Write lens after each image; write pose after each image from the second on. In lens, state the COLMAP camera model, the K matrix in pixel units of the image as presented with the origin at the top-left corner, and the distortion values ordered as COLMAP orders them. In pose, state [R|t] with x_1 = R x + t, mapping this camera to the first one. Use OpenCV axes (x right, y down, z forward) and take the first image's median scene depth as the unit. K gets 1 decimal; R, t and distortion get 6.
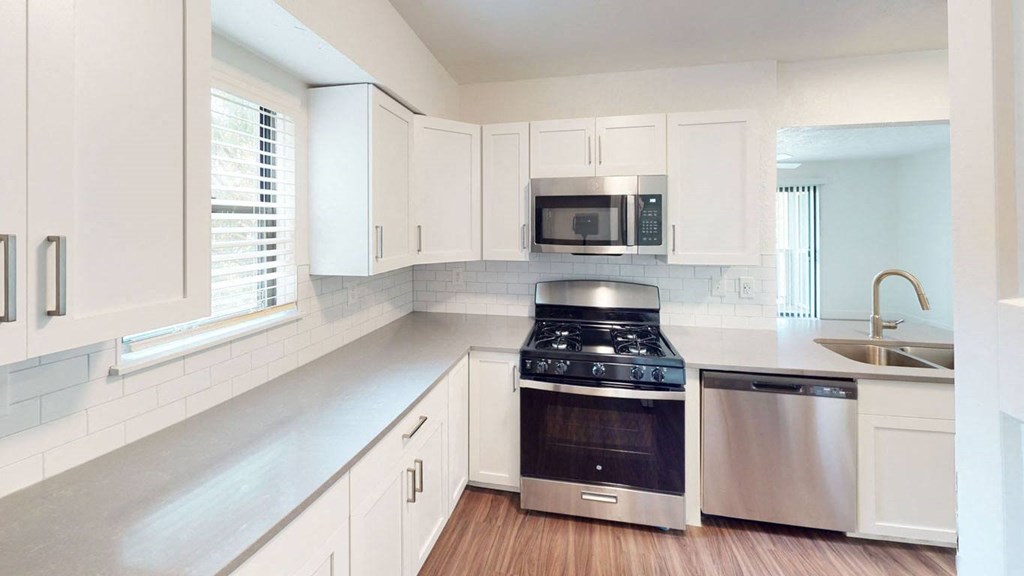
lens RADIAL K [[360.7, 0, 512.0], [0, 360.7, 288.0], [0, 0, 1]] dist [-0.001022, -0.000128]
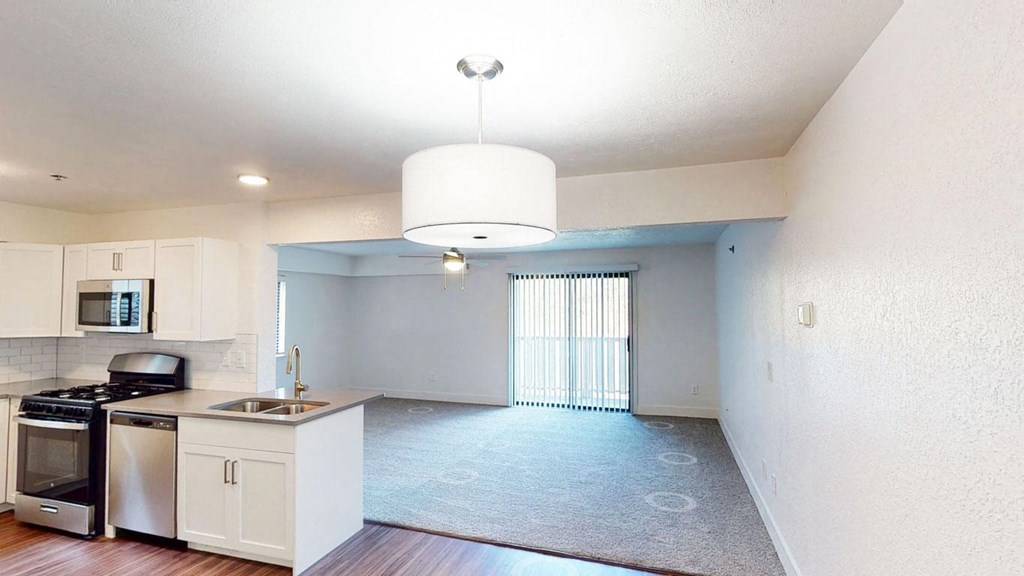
lens RADIAL K [[459.5, 0, 512.0], [0, 459.5, 288.0], [0, 0, 1]] dist [-0.000433, 0.000016]
pose [[0.990135, -0.008099, -0.139881, 2.129502], [-0.023172, 0.975116, -0.220482, 0.103582], [0.138186, 0.221549, 0.965309, -0.594080]]
